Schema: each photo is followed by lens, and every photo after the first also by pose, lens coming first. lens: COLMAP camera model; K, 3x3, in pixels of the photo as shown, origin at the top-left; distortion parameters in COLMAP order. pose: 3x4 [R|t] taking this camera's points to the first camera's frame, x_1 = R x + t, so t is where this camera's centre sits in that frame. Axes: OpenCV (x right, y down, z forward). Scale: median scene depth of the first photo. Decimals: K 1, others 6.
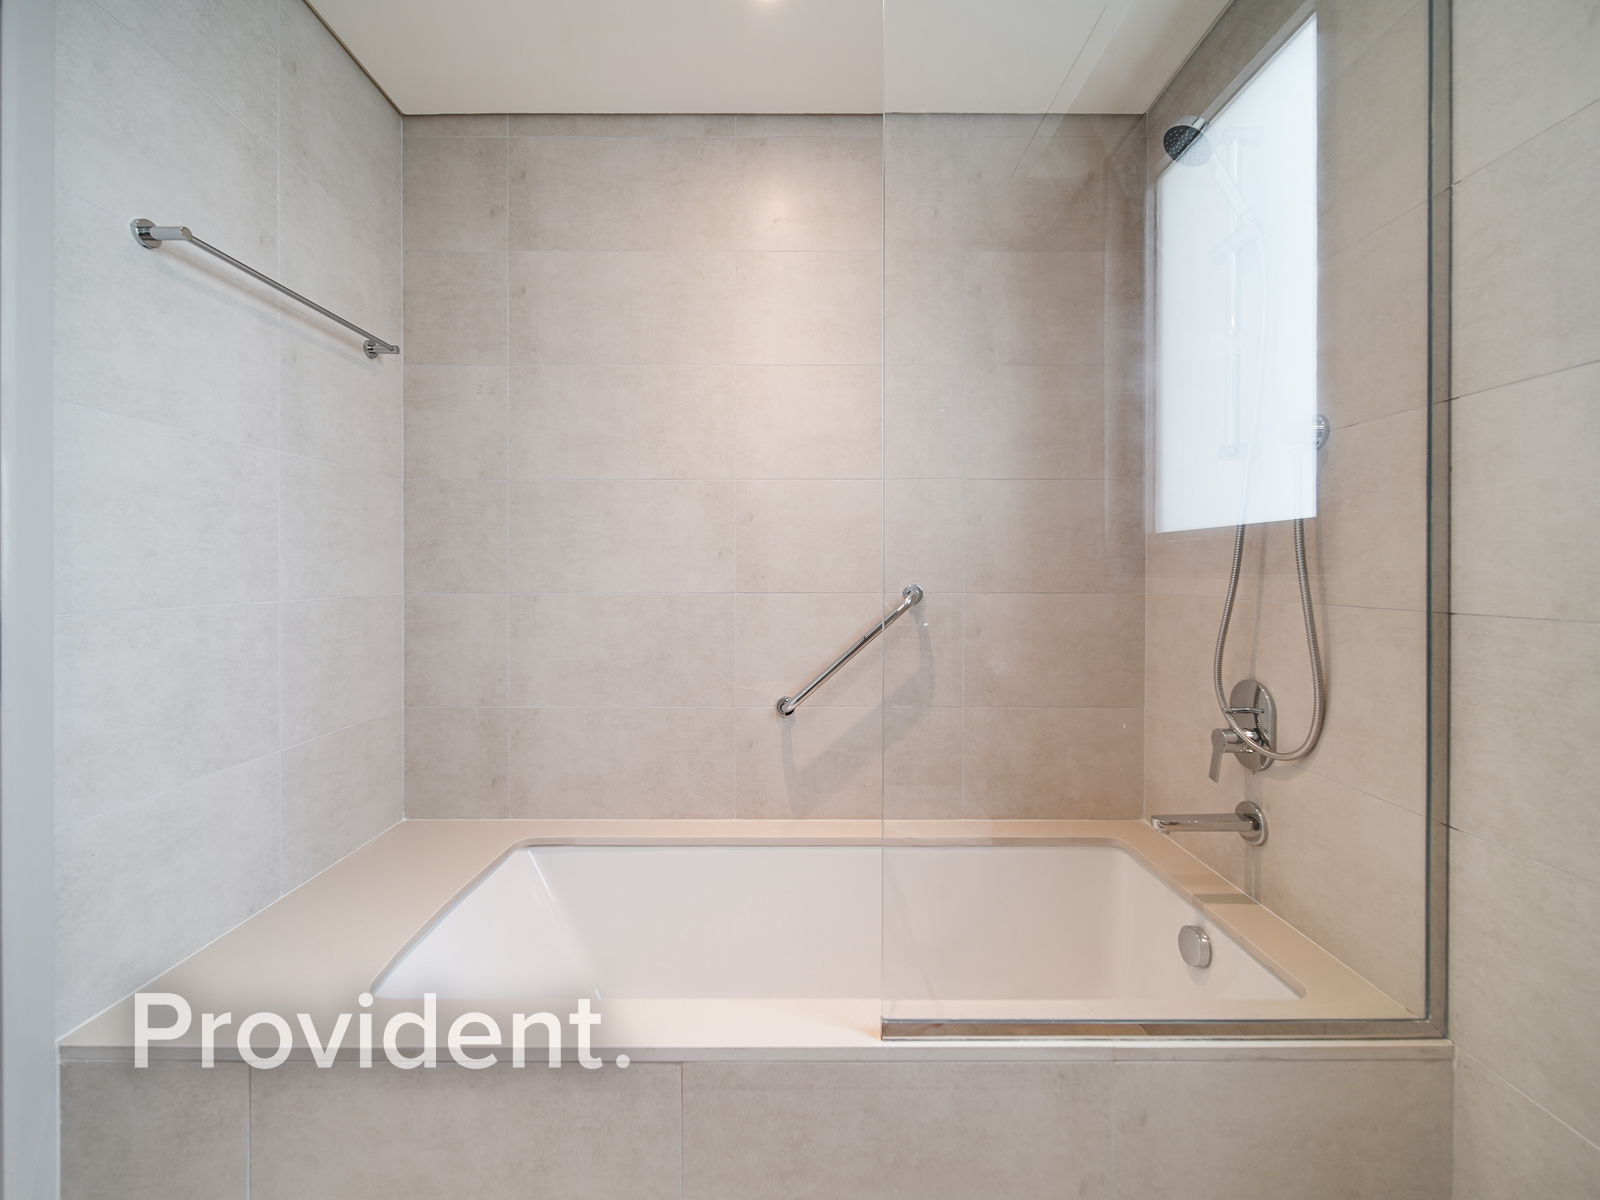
lens RADIAL K [[663.3, 0, 798.8], [0, 663.3, 562.8], [0, 0, 1]] dist [0.001104, -0.000030]
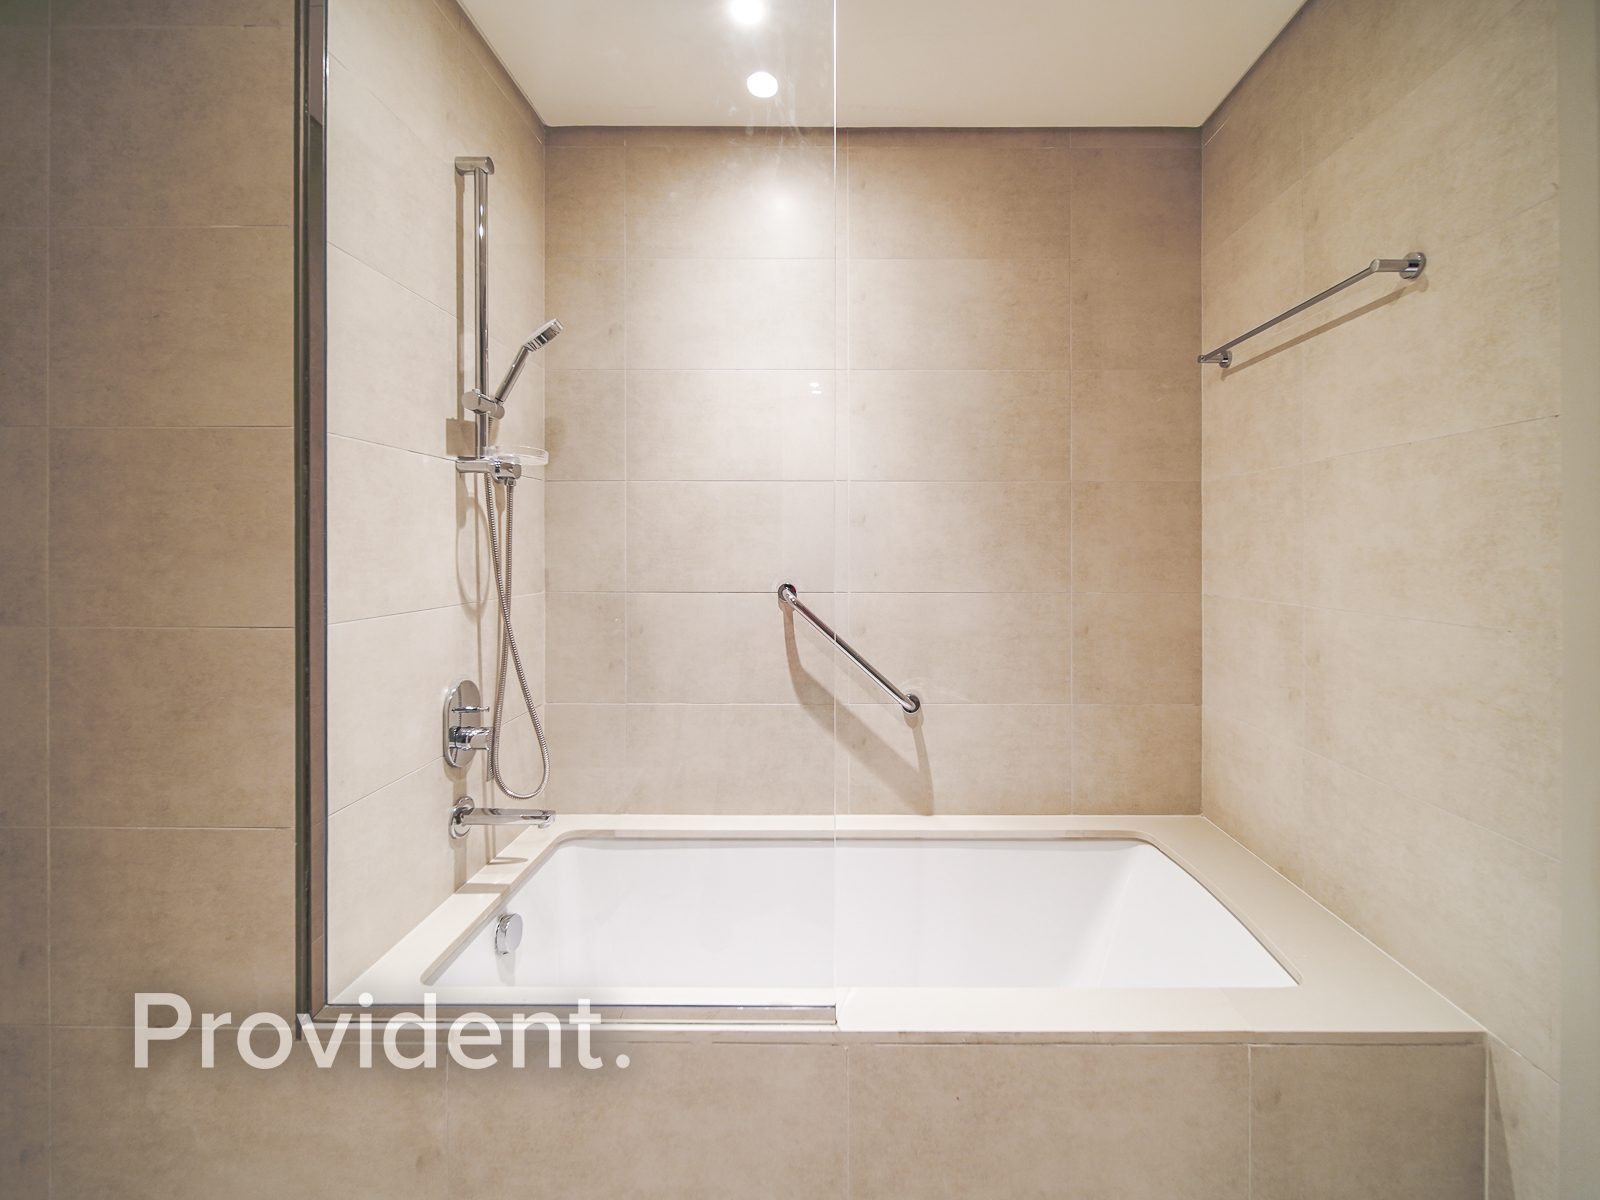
lens RADIAL K [[648.5, 0, 802.6], [0, 648.5, 583.4], [0, 0, 1]] dist [-0.000922, -0.000144]
pose [[0.999968, -0.005821, -0.005561, -0.215056], [0.005965, 0.999636, 0.026307, -0.004051], [0.005406, -0.026339, 0.999638, -0.003854]]
